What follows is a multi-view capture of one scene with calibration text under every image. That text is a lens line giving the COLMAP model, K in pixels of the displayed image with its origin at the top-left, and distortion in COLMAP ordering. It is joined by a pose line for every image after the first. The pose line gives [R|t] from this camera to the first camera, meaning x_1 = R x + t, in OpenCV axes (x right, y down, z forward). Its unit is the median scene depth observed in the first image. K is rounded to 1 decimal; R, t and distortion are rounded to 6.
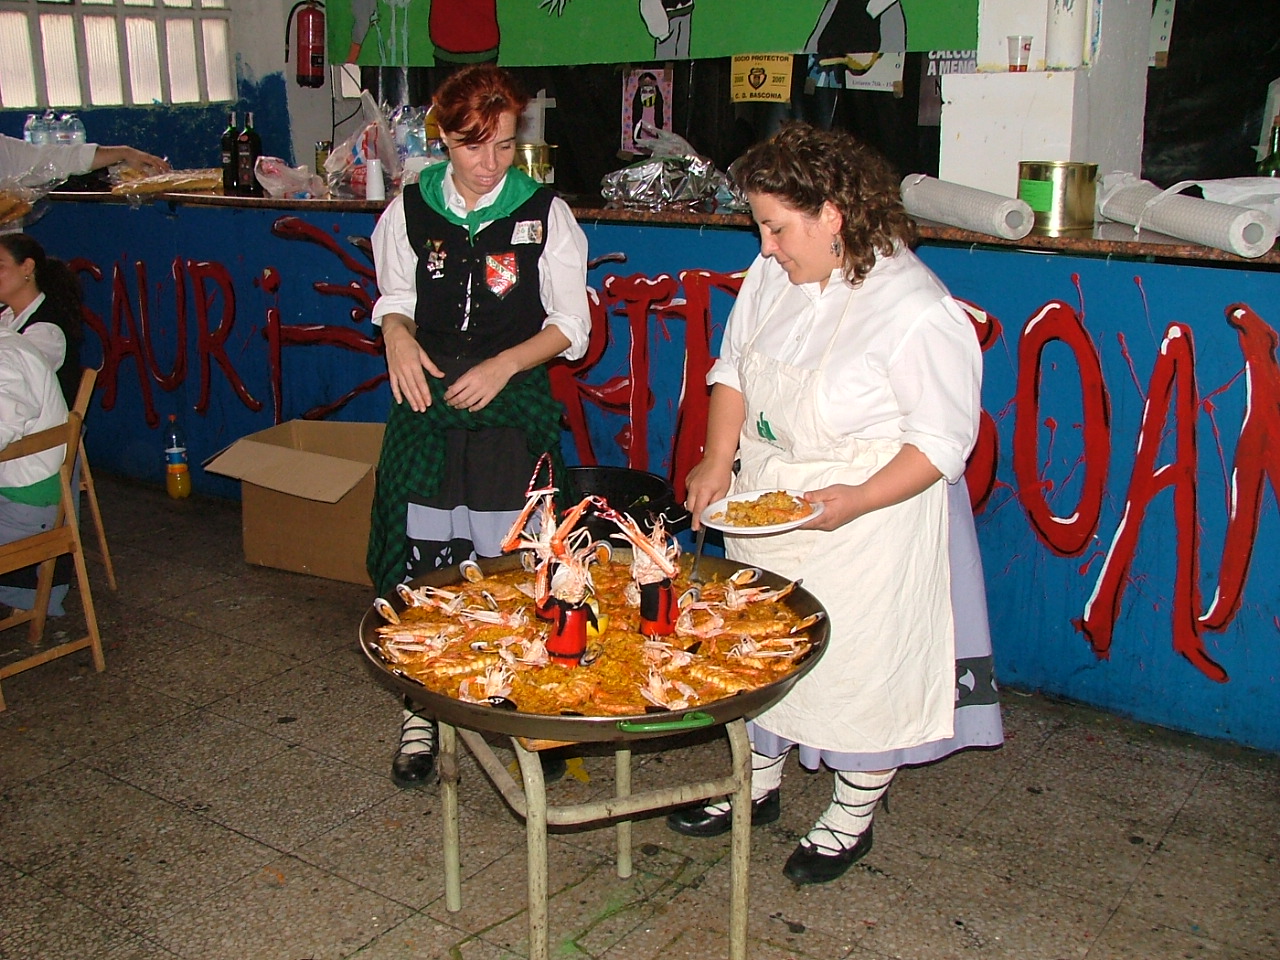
lens RADIAL K [[1426.9, 0, 638.4], [0, 1426.9, 508.8], [0, 0, 1]] dist [-0.126313, 0.000000]
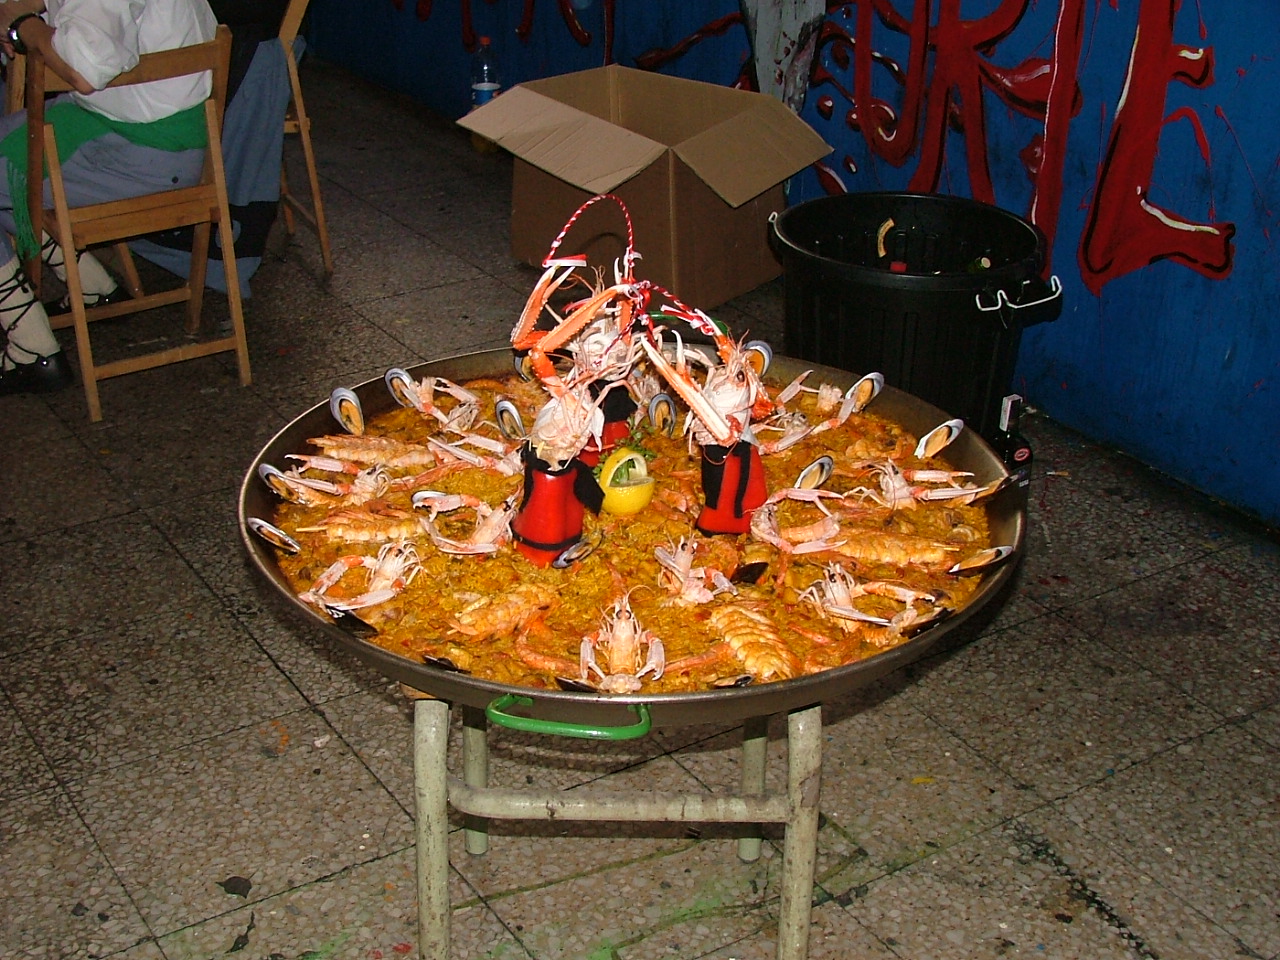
lens RADIAL K [[1807.6, 0, 648.5], [0, 1807.6, 485.5], [0, 0, 1]] dist [-0.029057, 0.000000]
pose [[0.927567, 0.183347, -0.325583, 0.346277], [-0.125951, 0.973763, 0.189532, -0.104526], [0.351791, -0.134796, 0.926322, 0.455851]]
